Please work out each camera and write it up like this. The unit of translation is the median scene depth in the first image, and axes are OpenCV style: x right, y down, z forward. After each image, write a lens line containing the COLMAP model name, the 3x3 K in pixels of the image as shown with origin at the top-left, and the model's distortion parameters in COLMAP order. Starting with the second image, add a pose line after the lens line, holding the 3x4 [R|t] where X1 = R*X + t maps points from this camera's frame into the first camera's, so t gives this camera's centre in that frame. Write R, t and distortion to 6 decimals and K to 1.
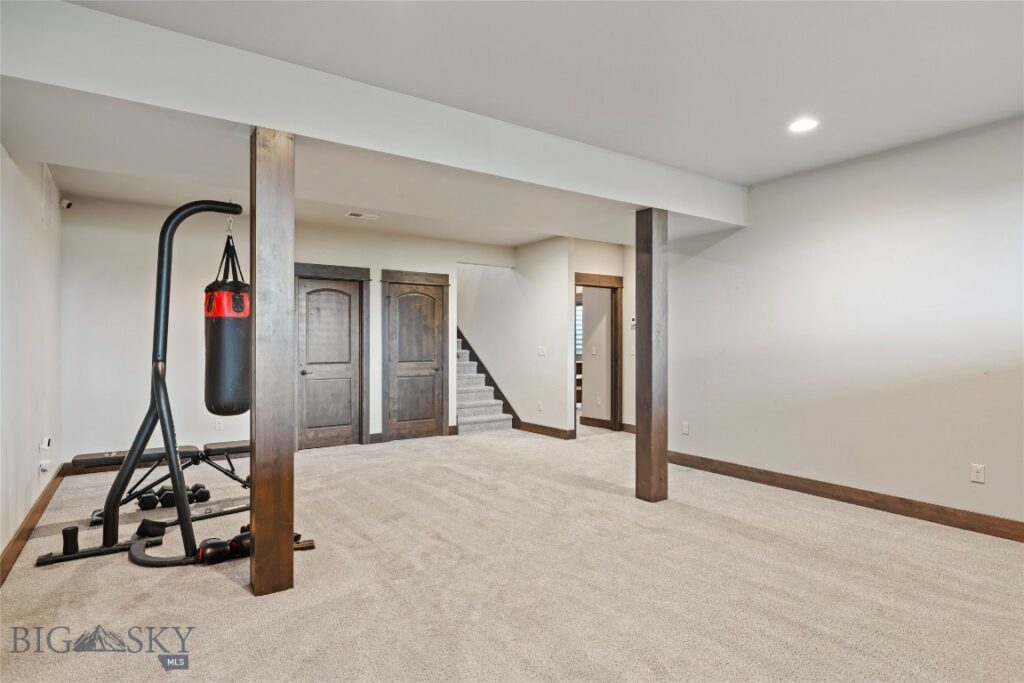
lens RADIAL K [[542.8, 0, 512.8], [0, 542.8, 343.8], [0, 0, 1]] dist [-0.002880, -0.000069]
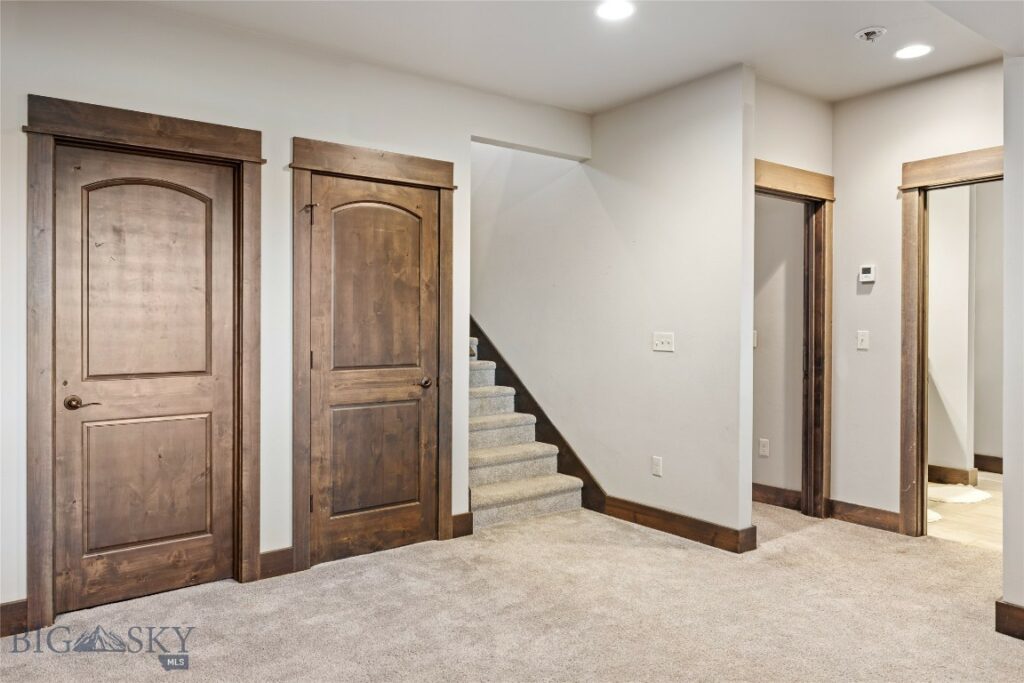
lens RADIAL K [[708.8, 0, 513.8], [0, 708.8, 317.7], [0, 0, 1]] dist [0.007740, 0.001677]
pose [[0.998934, -0.001373, 0.046132, -0.099779], [0.002008, 0.999904, -0.013724, 0.002460], [-0.046109, 0.013802, 0.998841, 0.457922]]
